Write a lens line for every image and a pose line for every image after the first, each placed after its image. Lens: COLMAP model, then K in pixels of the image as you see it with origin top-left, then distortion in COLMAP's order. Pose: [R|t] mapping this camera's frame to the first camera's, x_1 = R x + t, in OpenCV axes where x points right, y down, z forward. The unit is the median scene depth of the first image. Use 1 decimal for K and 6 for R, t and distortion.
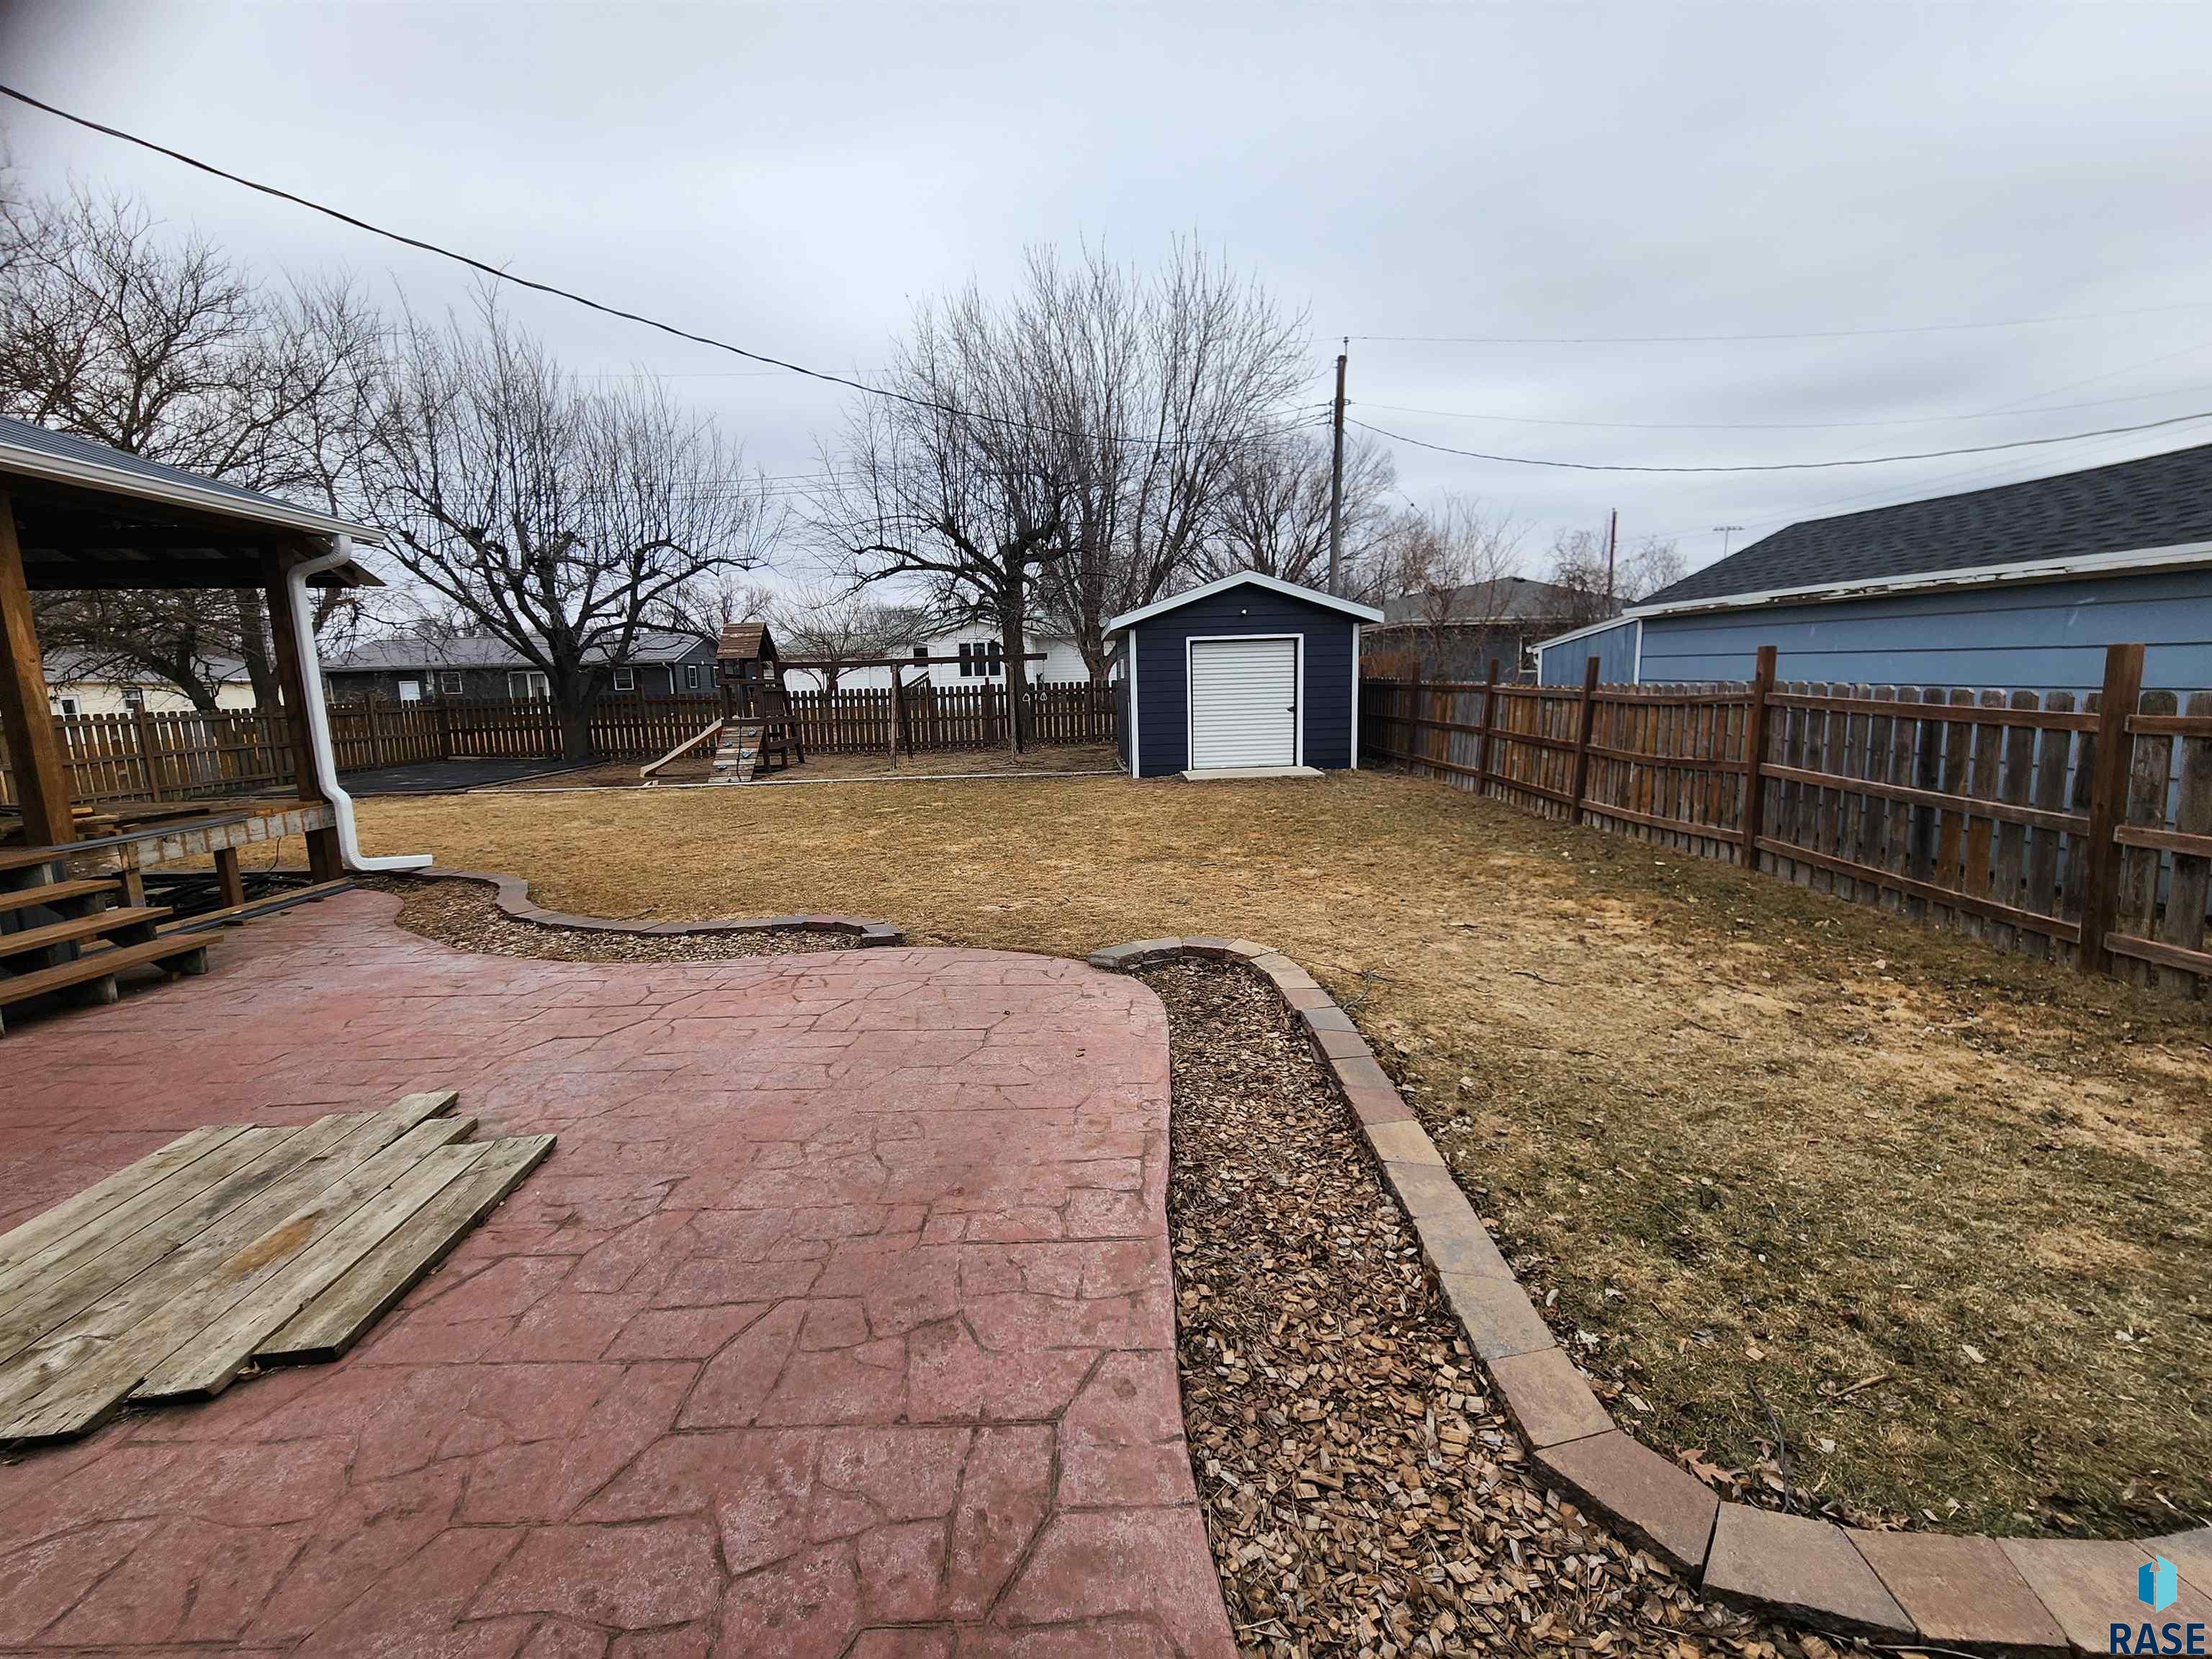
lens RADIAL K [[911.2, 0, 1098.6], [0, 911.2, 830.1], [0, 0, 1]] dist [-0.002797, -0.000972]
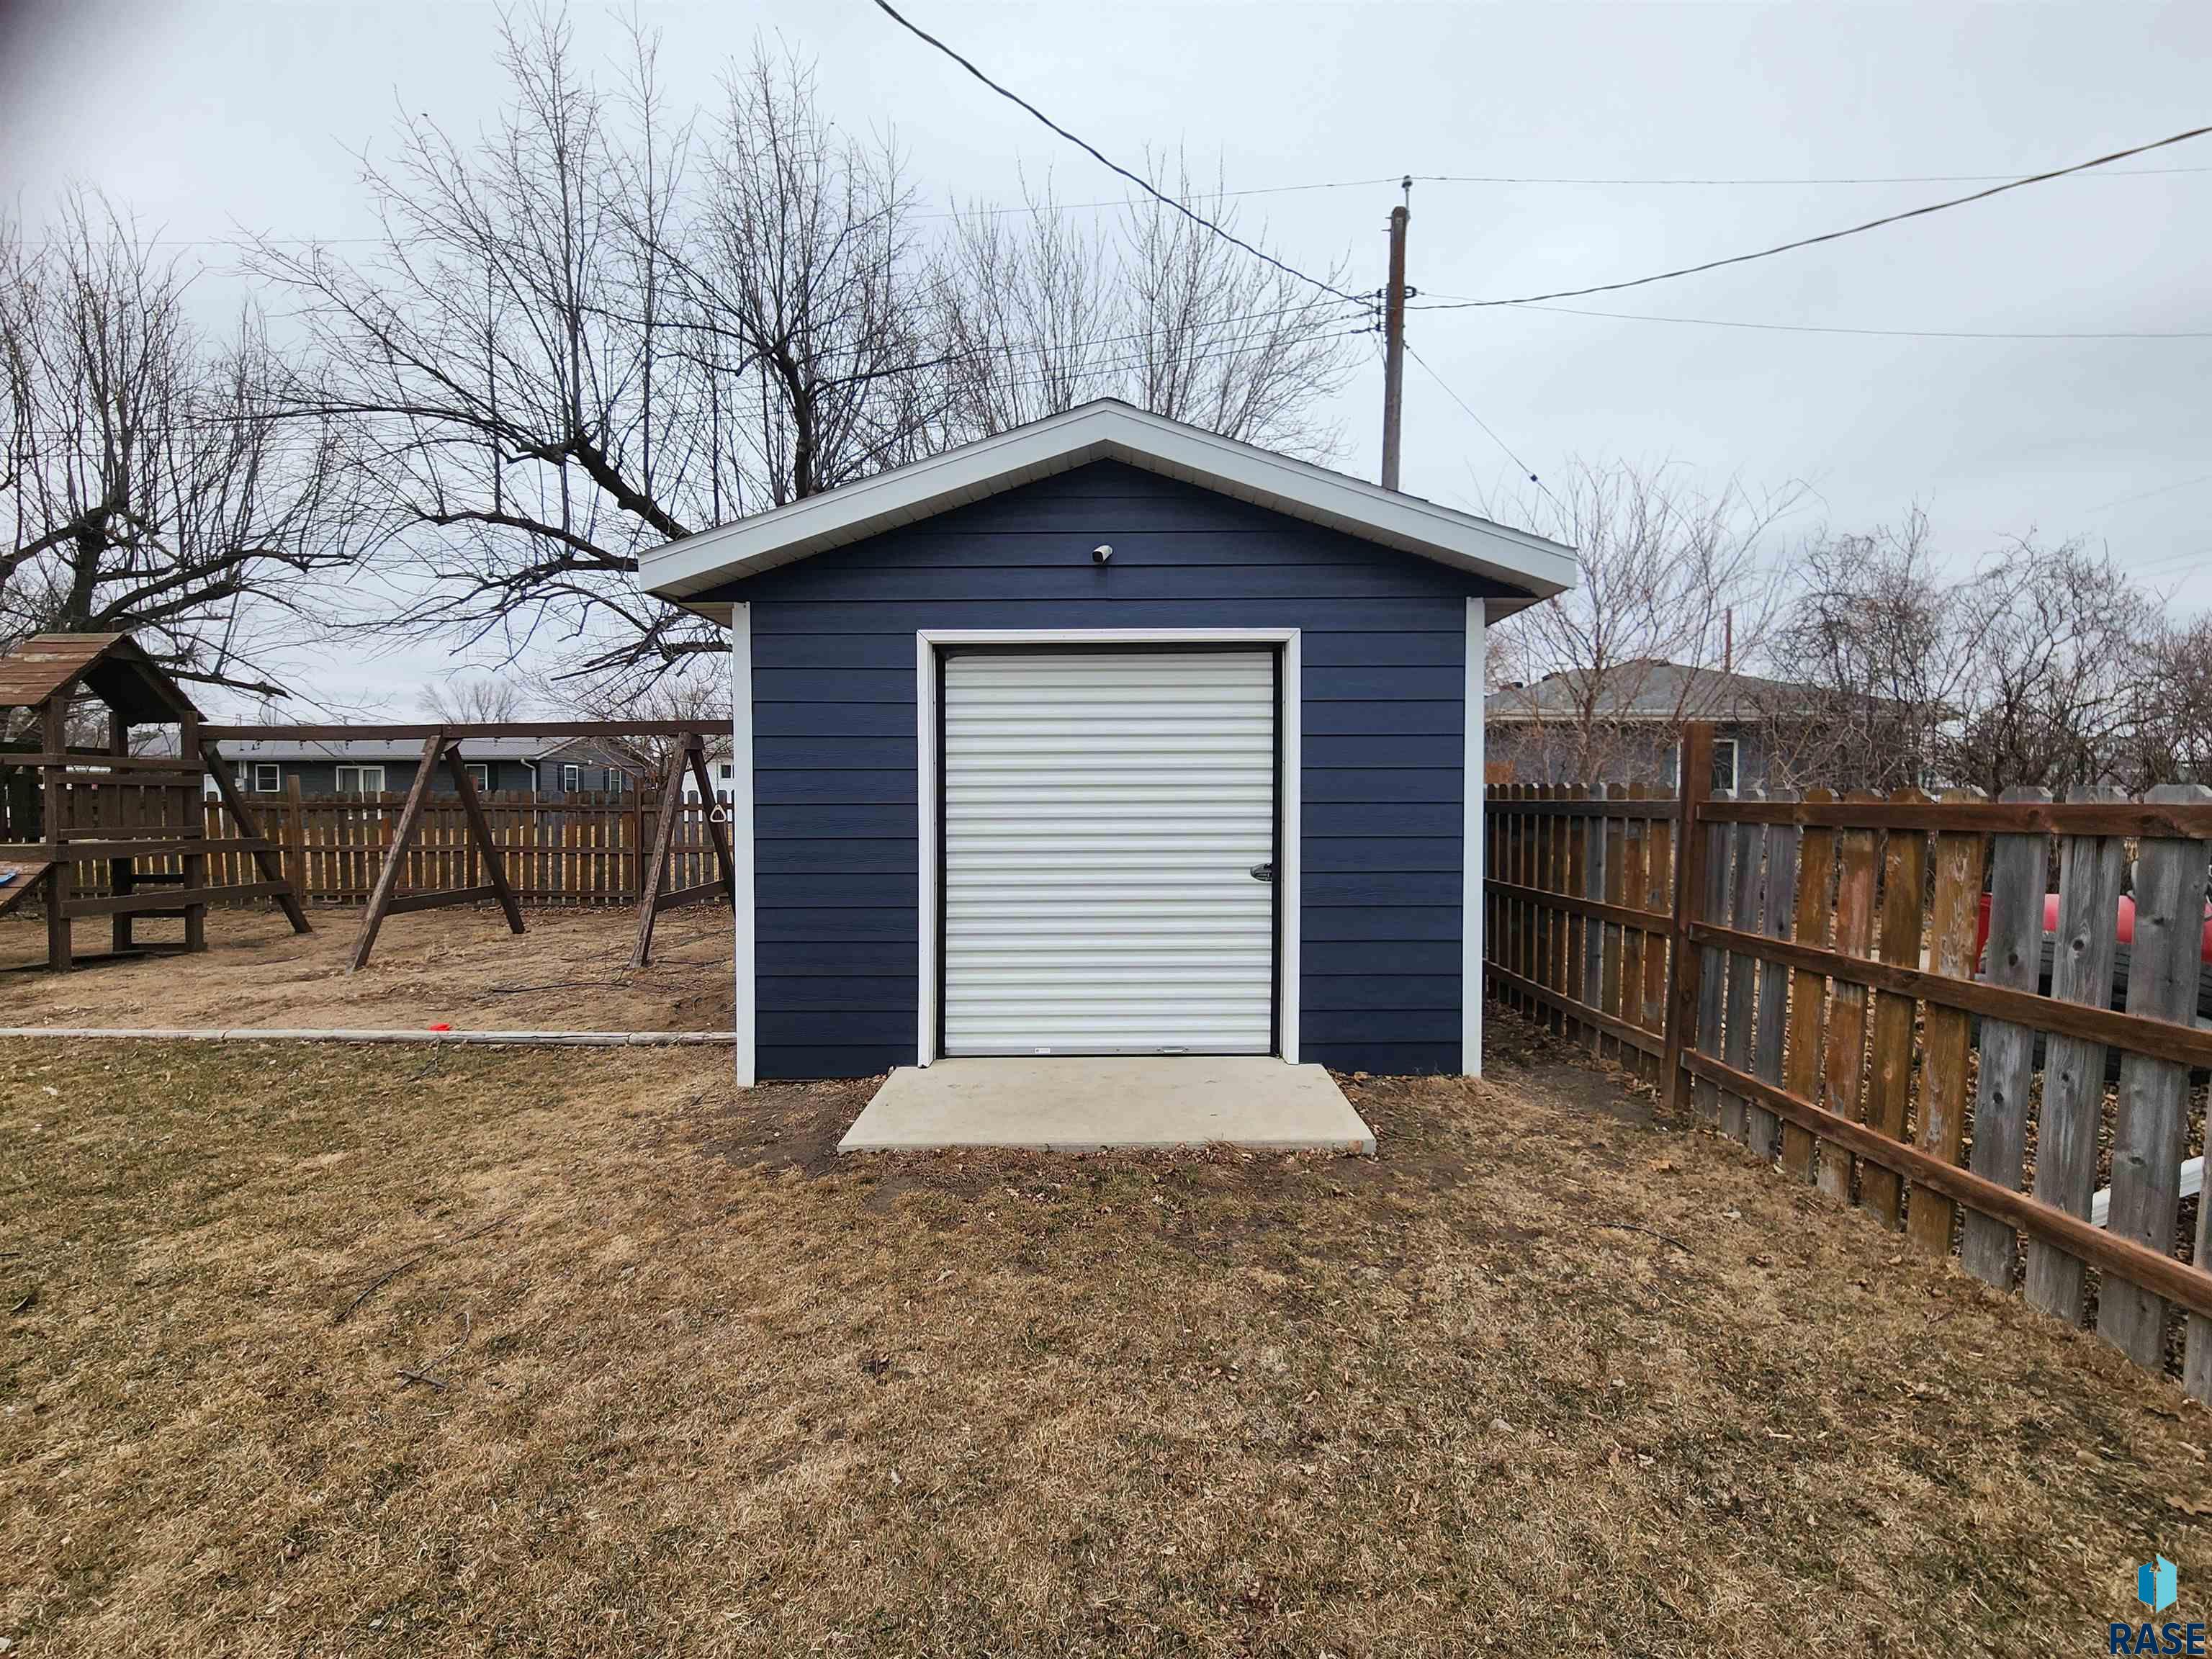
lens RADIAL K [[911.2, 0, 1105.0], [0, 911.2, 826.9], [0, 0, 1]] dist [-0.002797, -0.000972]
pose [[0.998737, 0.027447, -0.042081, 0.128117], [-0.032870, 0.990415, -0.134154, -0.078668], [0.037995, 0.135367, 0.990067, 0.519949]]
